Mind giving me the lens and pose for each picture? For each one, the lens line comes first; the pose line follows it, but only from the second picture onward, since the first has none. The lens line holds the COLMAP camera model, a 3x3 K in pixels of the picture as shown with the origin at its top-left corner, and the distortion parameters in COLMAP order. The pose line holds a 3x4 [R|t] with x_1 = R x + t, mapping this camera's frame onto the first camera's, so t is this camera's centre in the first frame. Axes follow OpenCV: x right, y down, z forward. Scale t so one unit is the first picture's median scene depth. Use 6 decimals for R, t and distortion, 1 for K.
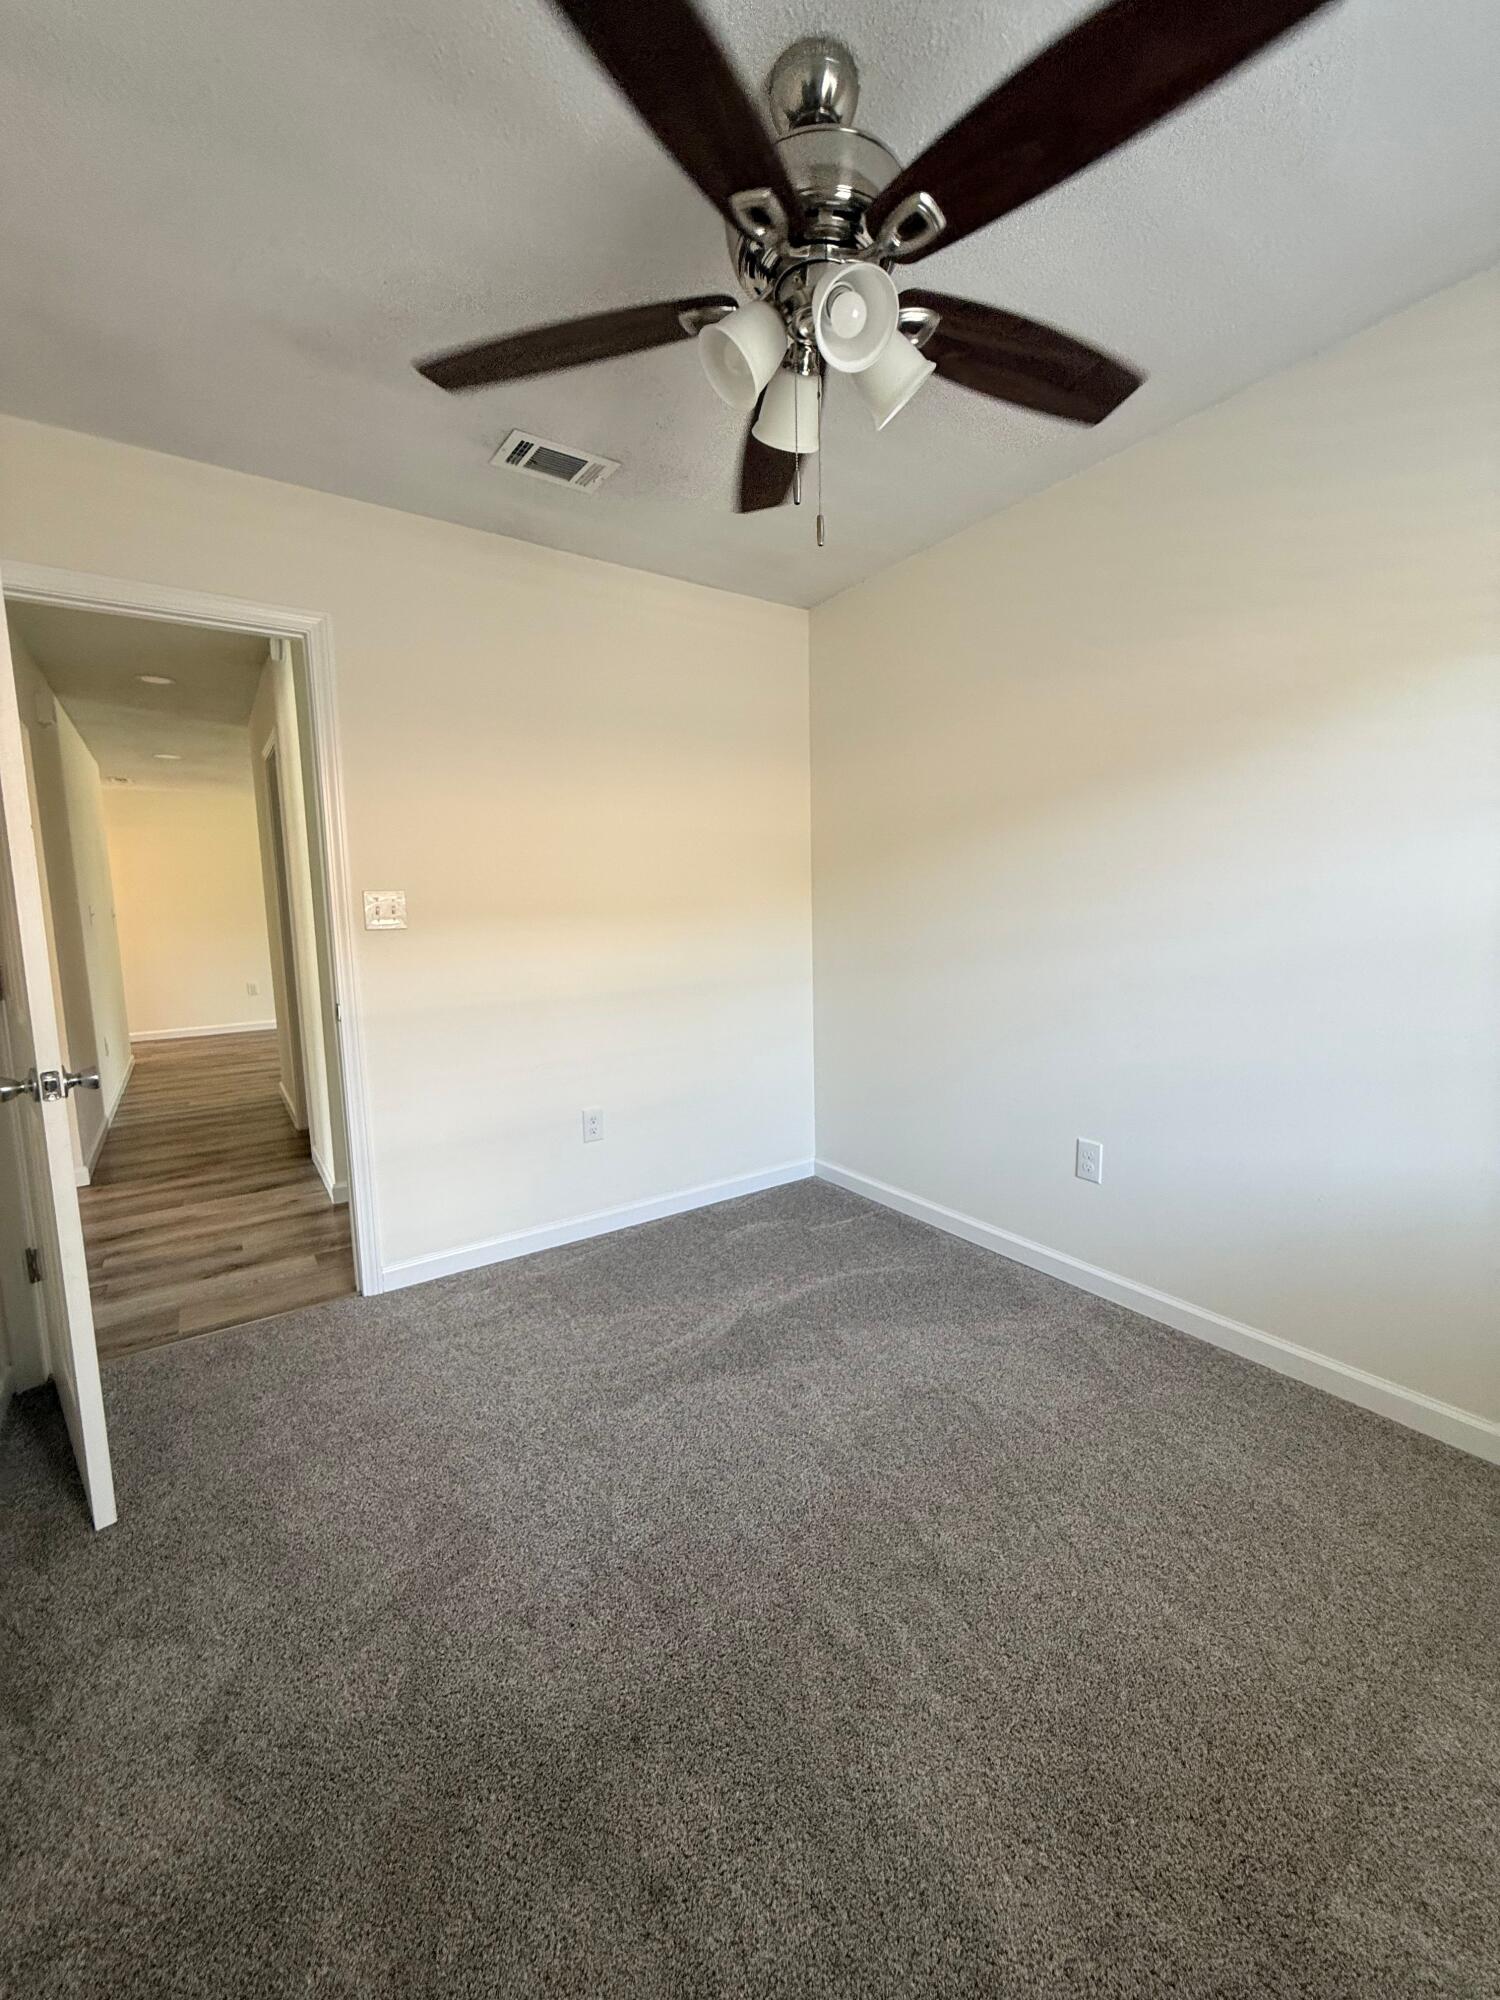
lens RADIAL K [[794.3, 0, 745.9], [0, 794.3, 996.1], [0, 0, 1]] dist [-0.001468, 0.000583]
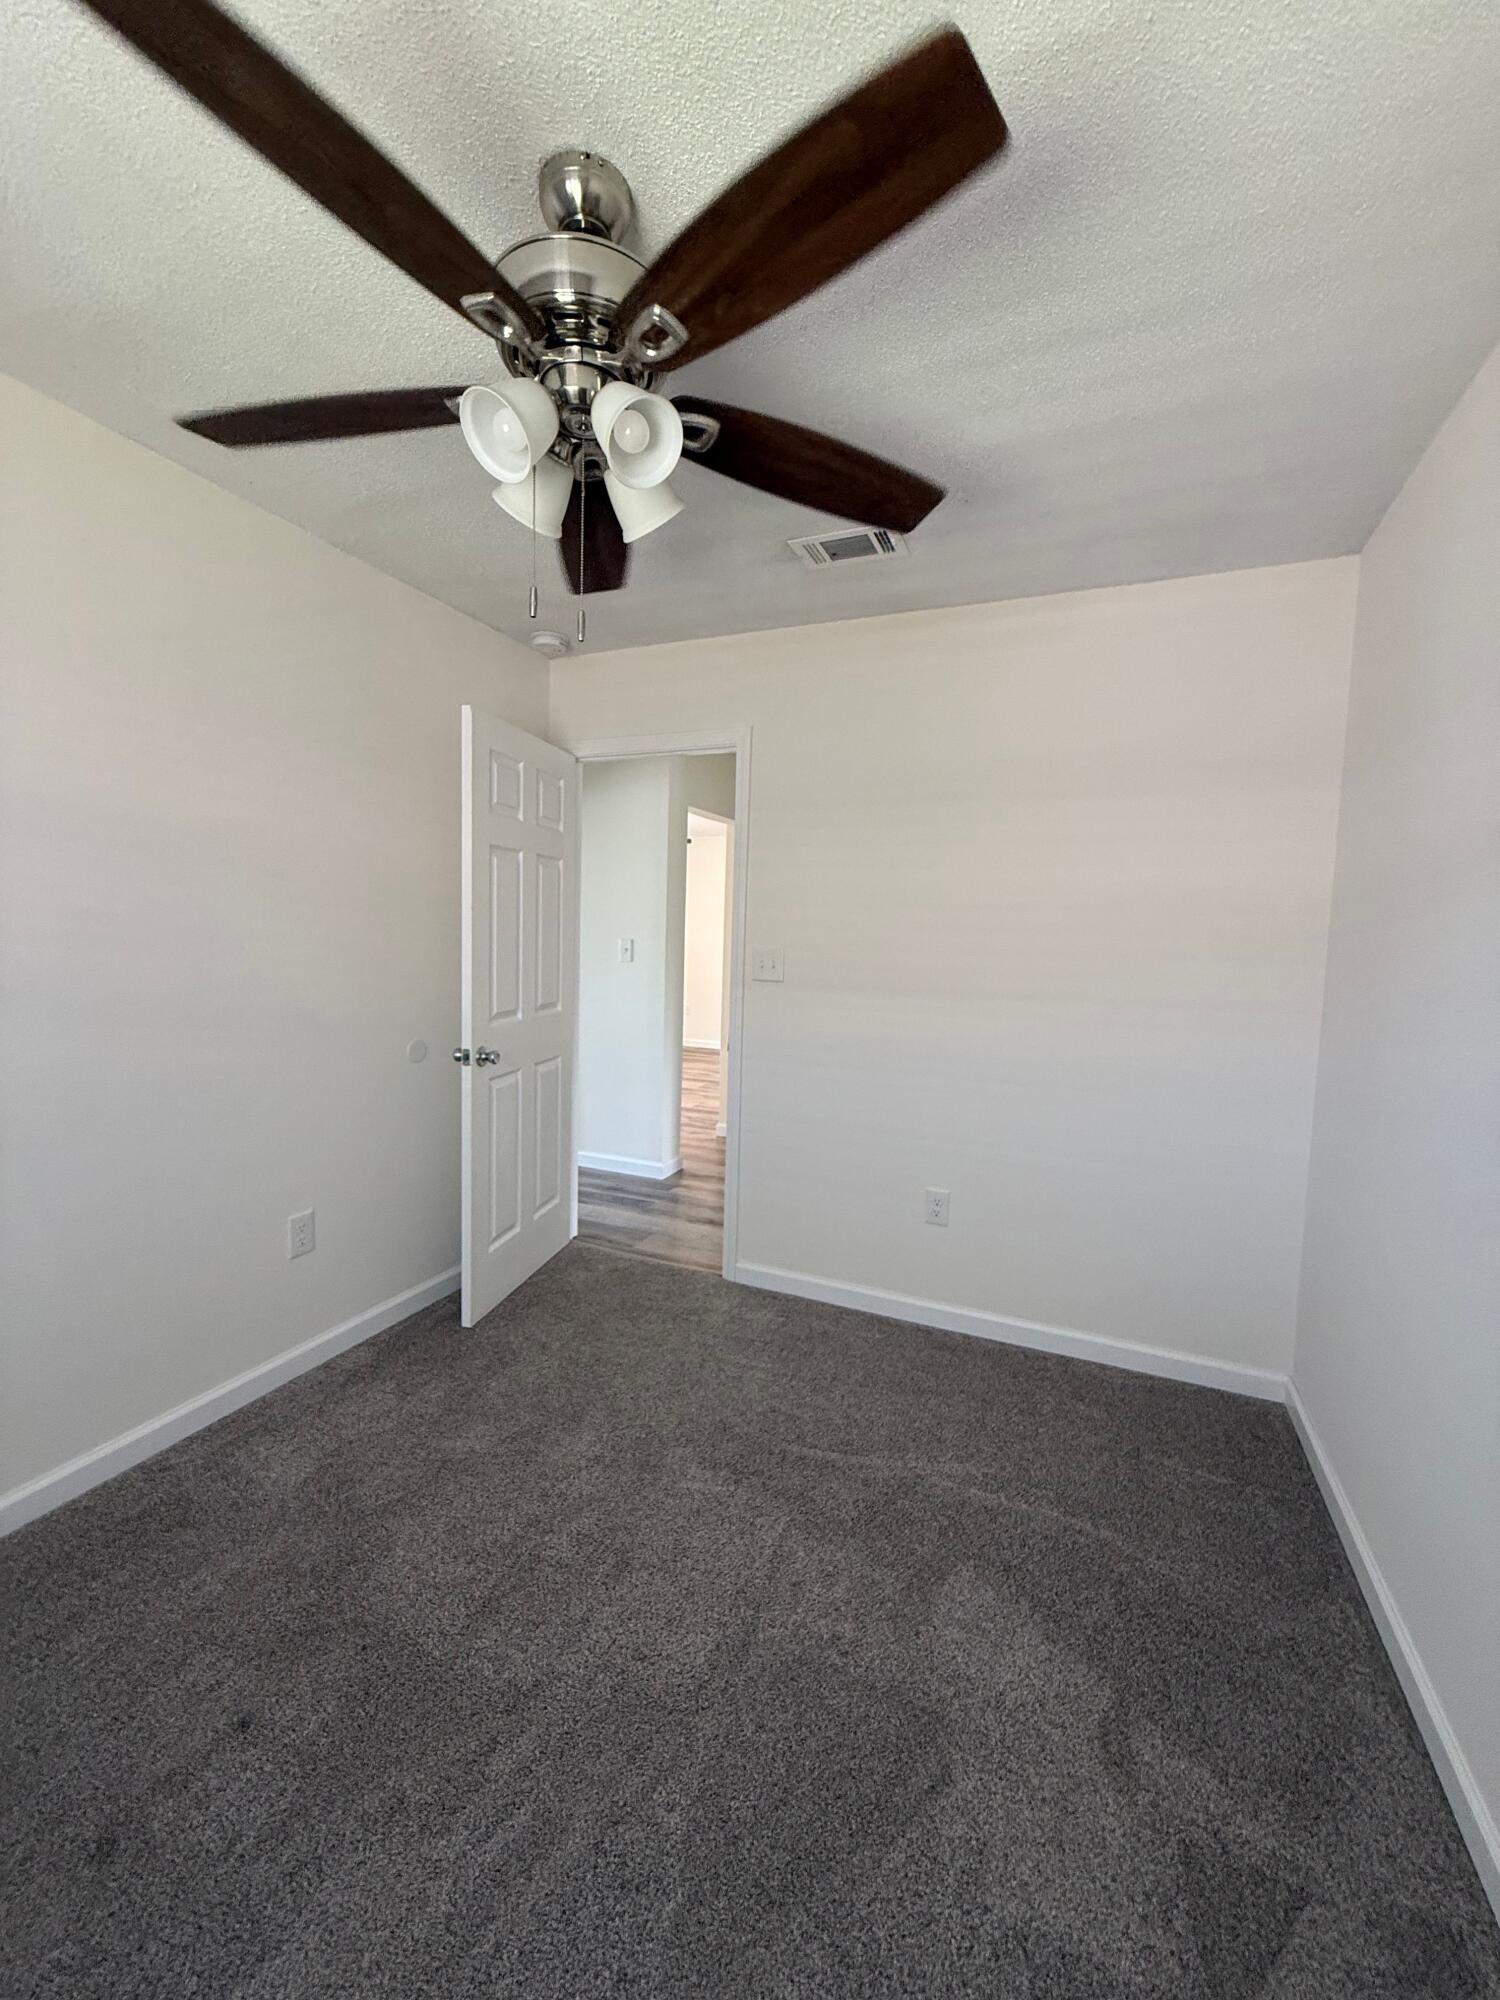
lens RADIAL K [[794.3, 0, 748.5], [0, 794.3, 999.7], [0, 0, 1]] dist [-0.001468, 0.000583]
pose [[0.532851, 0.108608, -0.839210, 0.550499], [-0.145520, 0.988716, 0.035560, -0.097203], [0.833603, 0.103173, 0.542643, 0.358293]]
